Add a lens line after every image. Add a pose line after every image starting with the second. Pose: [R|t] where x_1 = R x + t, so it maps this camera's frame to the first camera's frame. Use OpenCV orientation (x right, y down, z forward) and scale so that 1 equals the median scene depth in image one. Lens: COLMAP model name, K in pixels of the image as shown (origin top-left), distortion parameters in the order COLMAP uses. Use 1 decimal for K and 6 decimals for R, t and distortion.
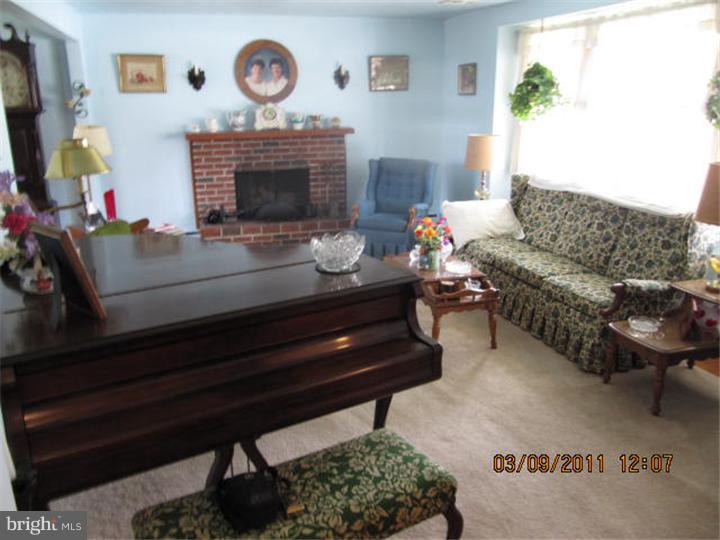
lens RADIAL K [[590.2, 0, 360.0], [0, 590.2, 270.0], [0, 0, 1]] dist [-0.057226, 0.014159]
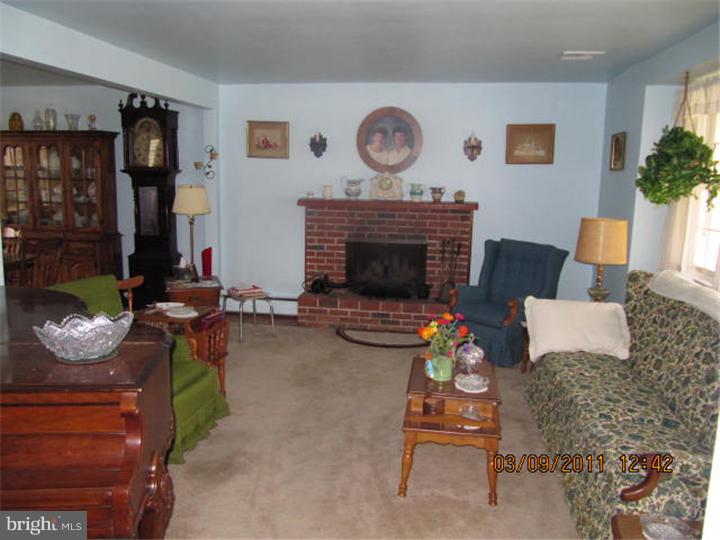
lens RADIAL K [[590.2, 0, 360.0], [0, 590.2, 270.0], [0, 0, 1]] dist [-0.057226, 0.014159]
pose [[0.902563, 0.097485, -0.419377, 0.216470], [-0.150350, 0.984074, -0.094828, -0.034789], [0.403454, 0.148641, 0.902846, 0.153342]]
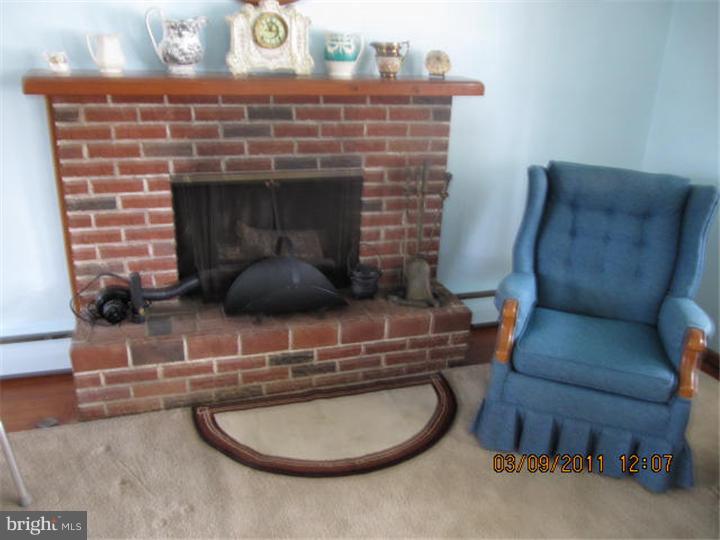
lens RADIAL K [[590.2, 0, 360.0], [0, 590.2, 270.0], [0, 0, 1]] dist [-0.057226, 0.014159]
pose [[0.998981, 0.035721, 0.027603, -0.102328], [-0.037414, 0.997283, 0.063453, -0.142397], [-0.025261, -0.064421, 0.997603, 0.624279]]
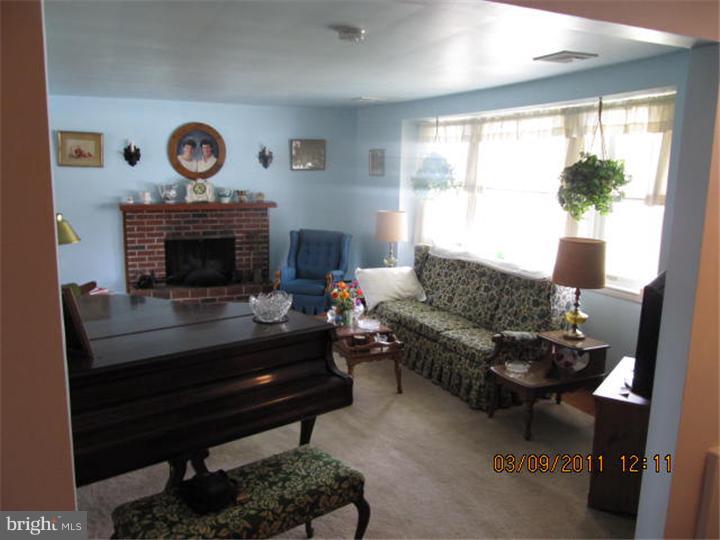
lens RADIAL K [[590.2, 0, 360.0], [0, 590.2, 270.0], [0, 0, 1]] dist [-0.057226, 0.014159]
pose [[0.990240, 0.003534, 0.139326, -0.009040], [0.012376, 0.993499, -0.113162, 0.013445], [-0.138820, 0.113782, 0.983759, -0.104554]]
